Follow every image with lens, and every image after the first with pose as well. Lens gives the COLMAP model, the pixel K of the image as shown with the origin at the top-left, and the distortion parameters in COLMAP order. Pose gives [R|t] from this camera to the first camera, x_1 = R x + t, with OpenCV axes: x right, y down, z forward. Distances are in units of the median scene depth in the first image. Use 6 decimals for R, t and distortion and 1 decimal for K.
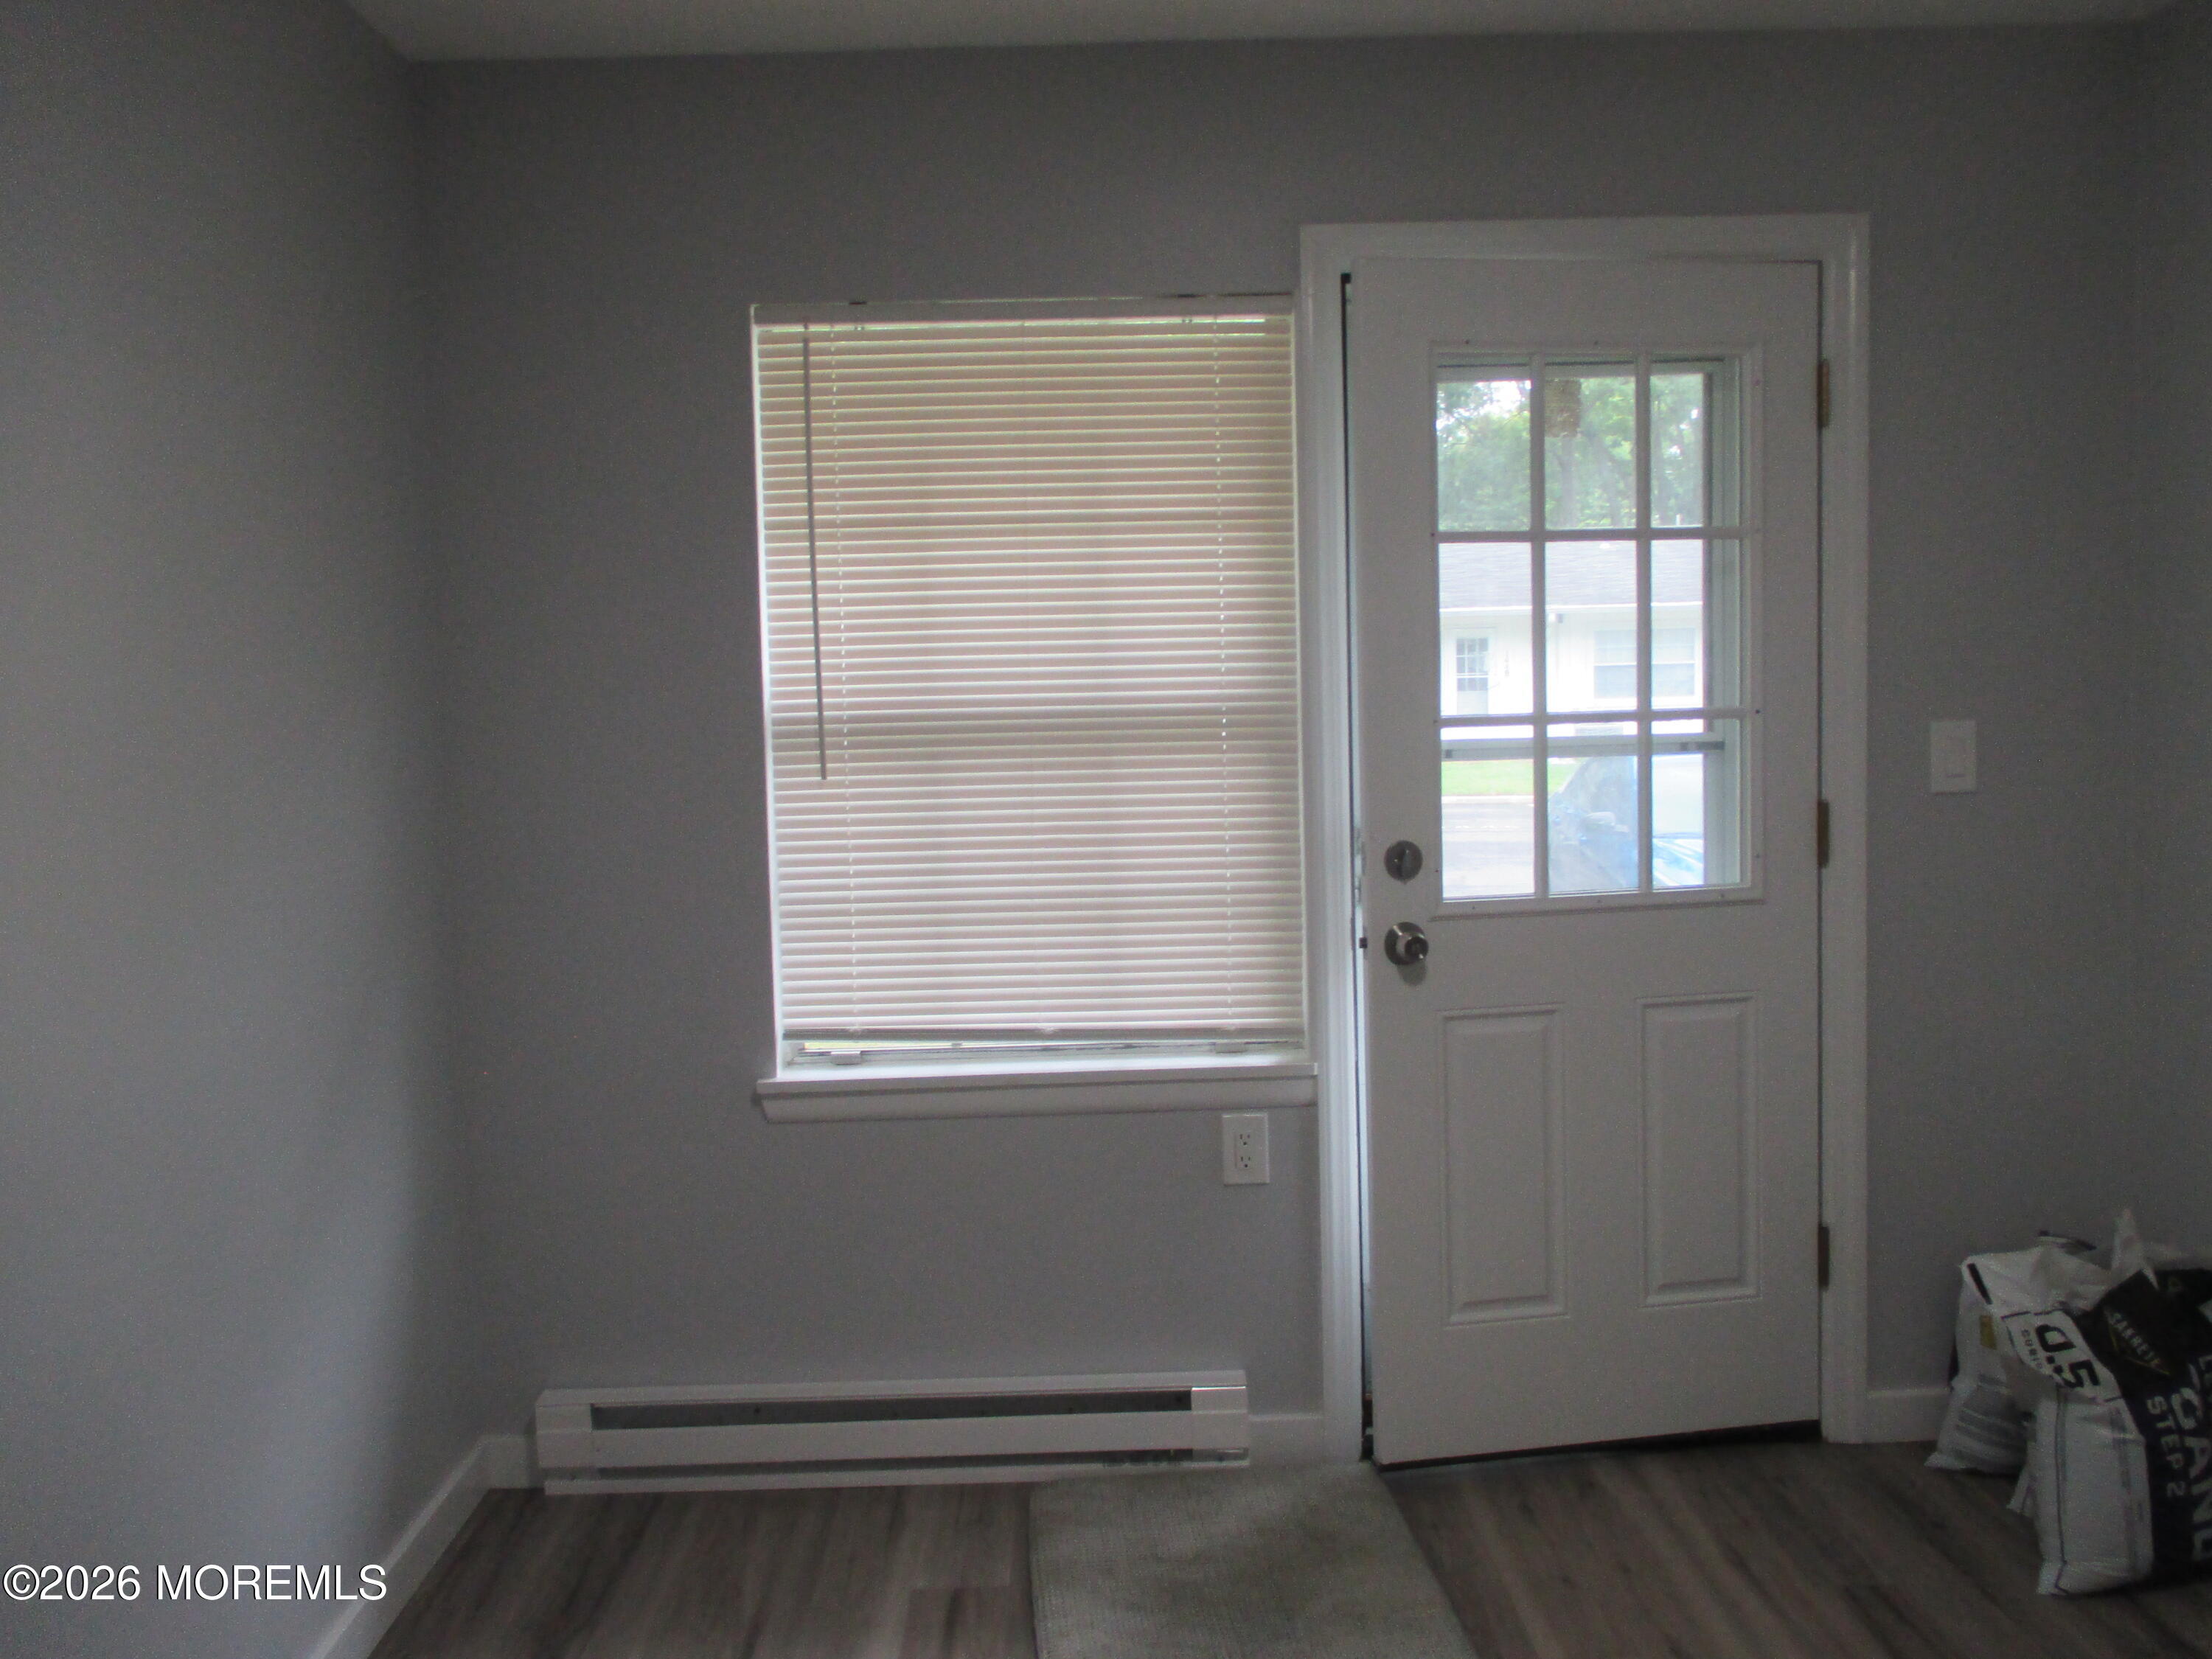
lens RADIAL K [[2129.1, 0, 1057.1], [0, 2129.1, 866.2], [0, 0, 1]] dist [0.048882, 0.000000]
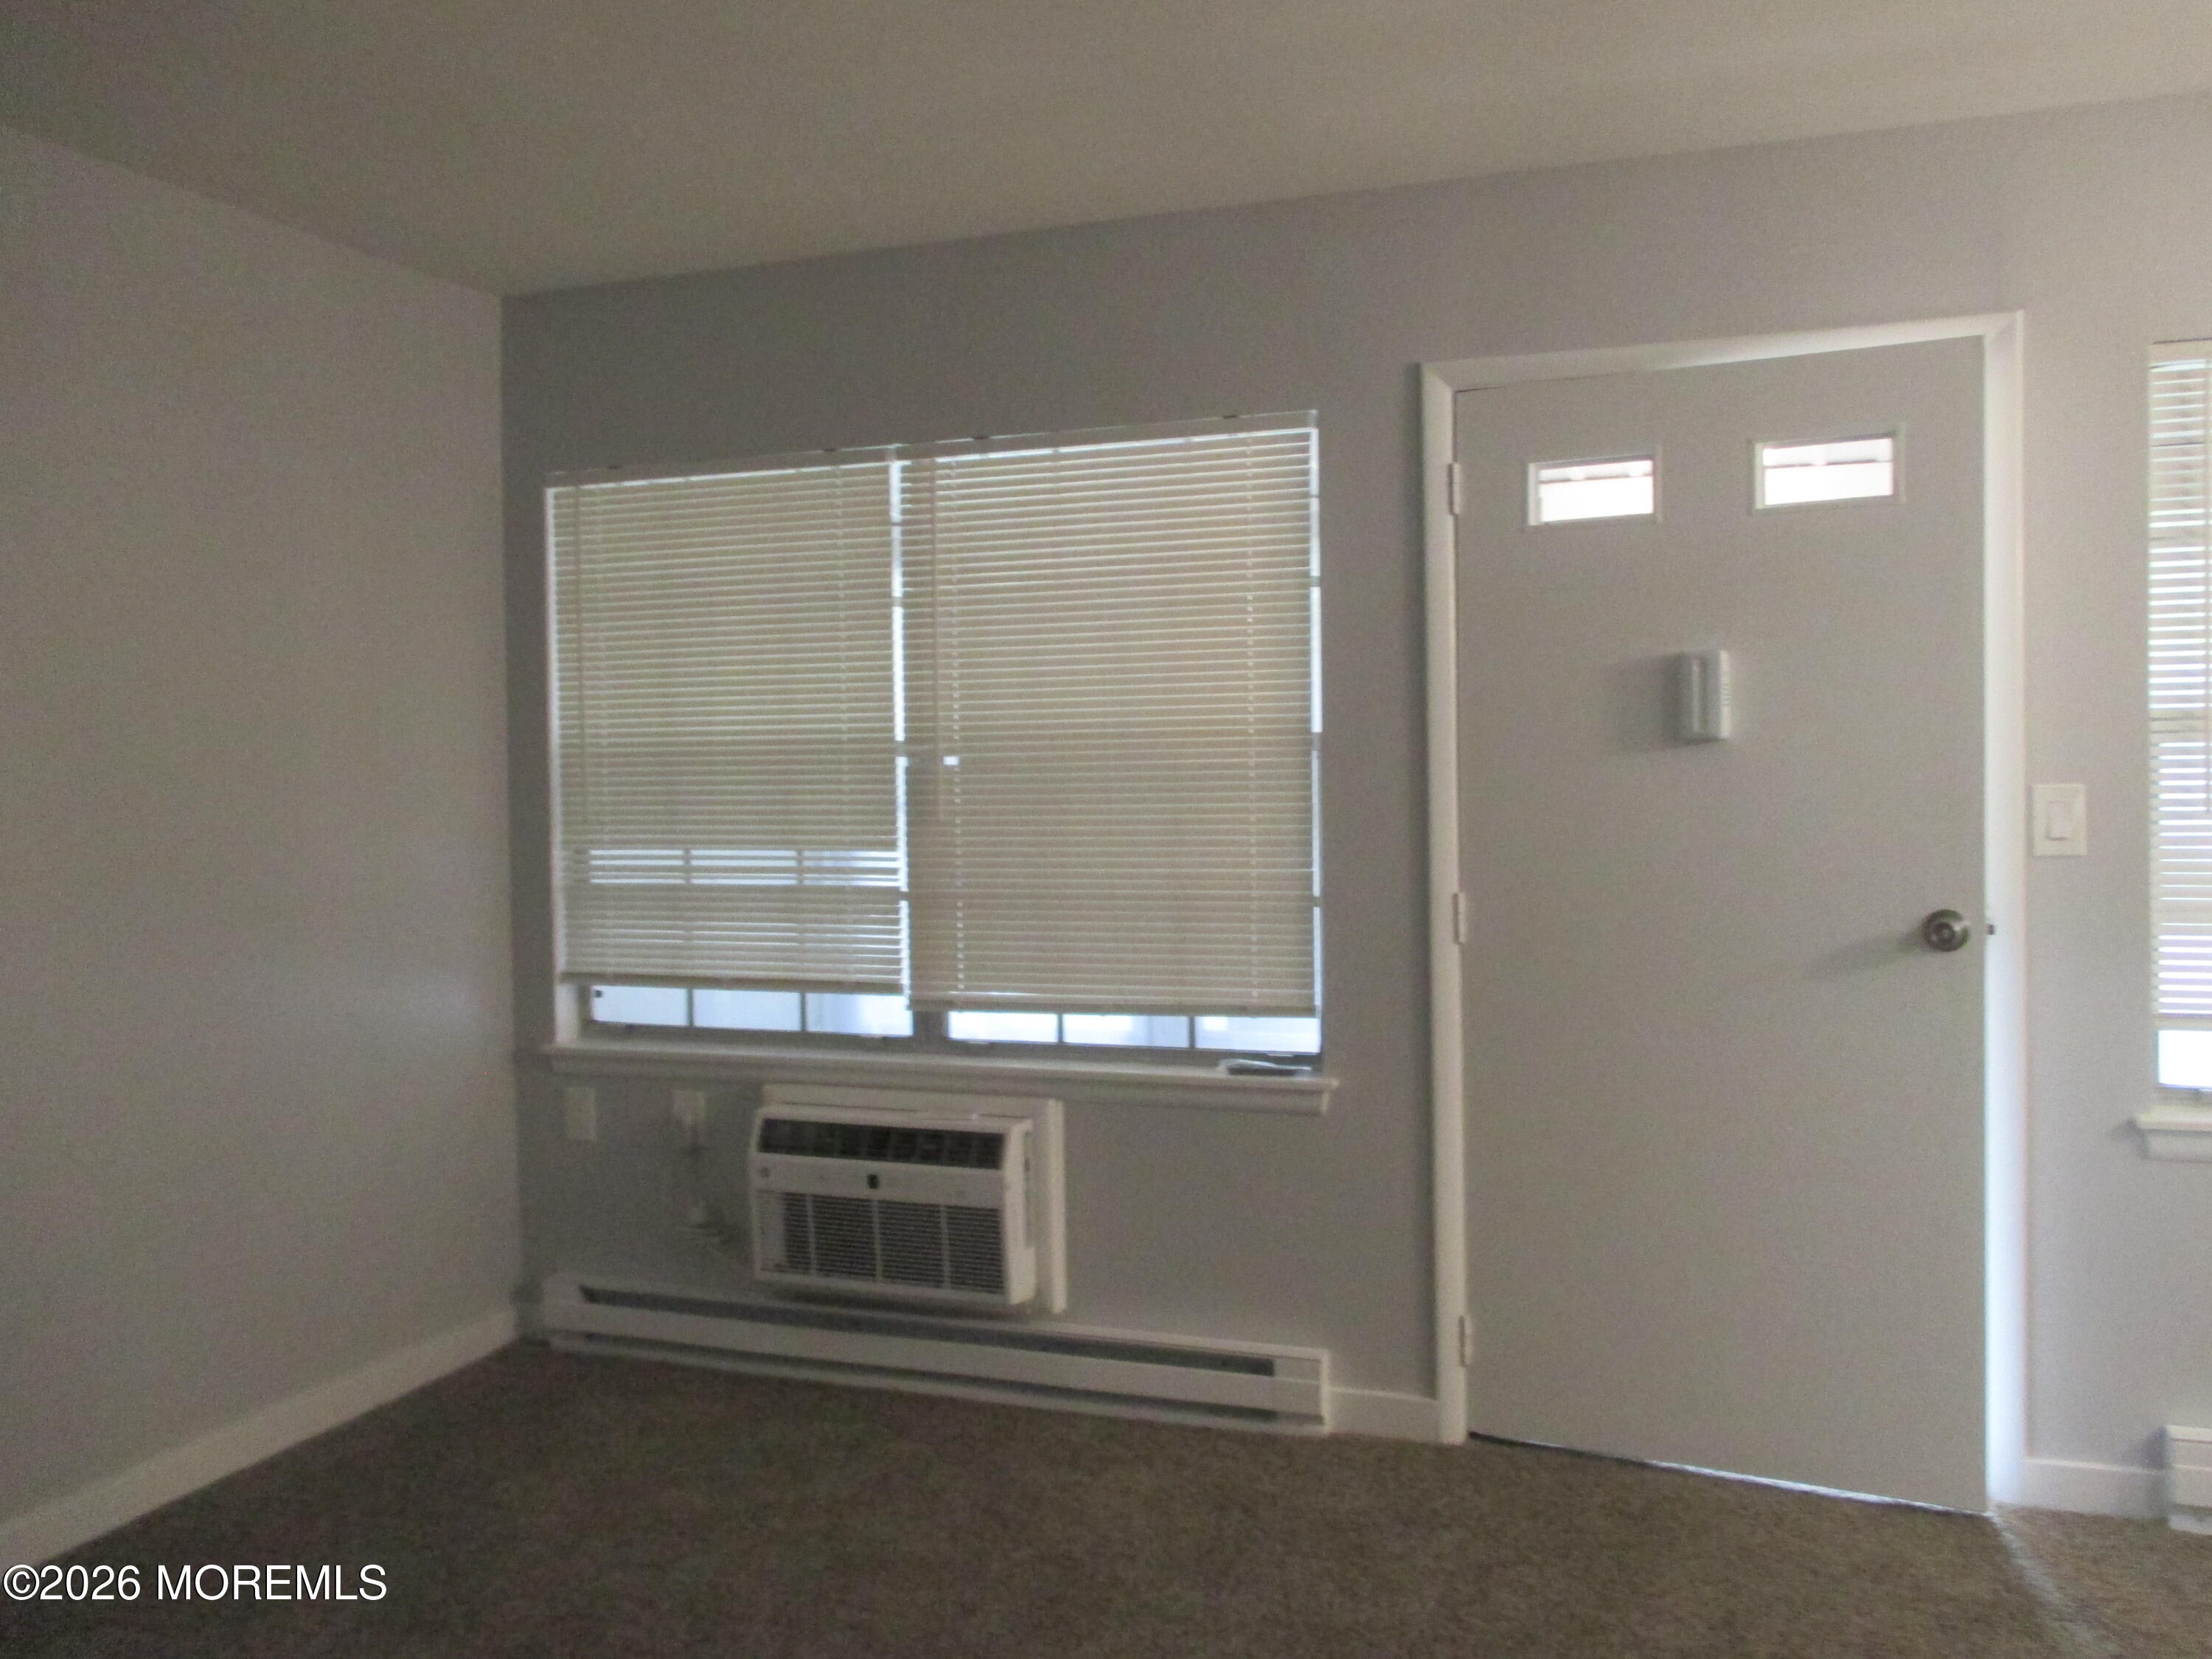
lens RADIAL K [[1908.9, 0, 1090.8], [0, 1908.9, 835.3], [0, 0, 1]] dist [-0.025734, 0.016508]
pose [[0.928283, 0.023828, -0.371111, 0.382182], [-0.035024, 0.999111, -0.023456, -0.008933], [0.370223, 0.034771, 0.928292, 0.003745]]
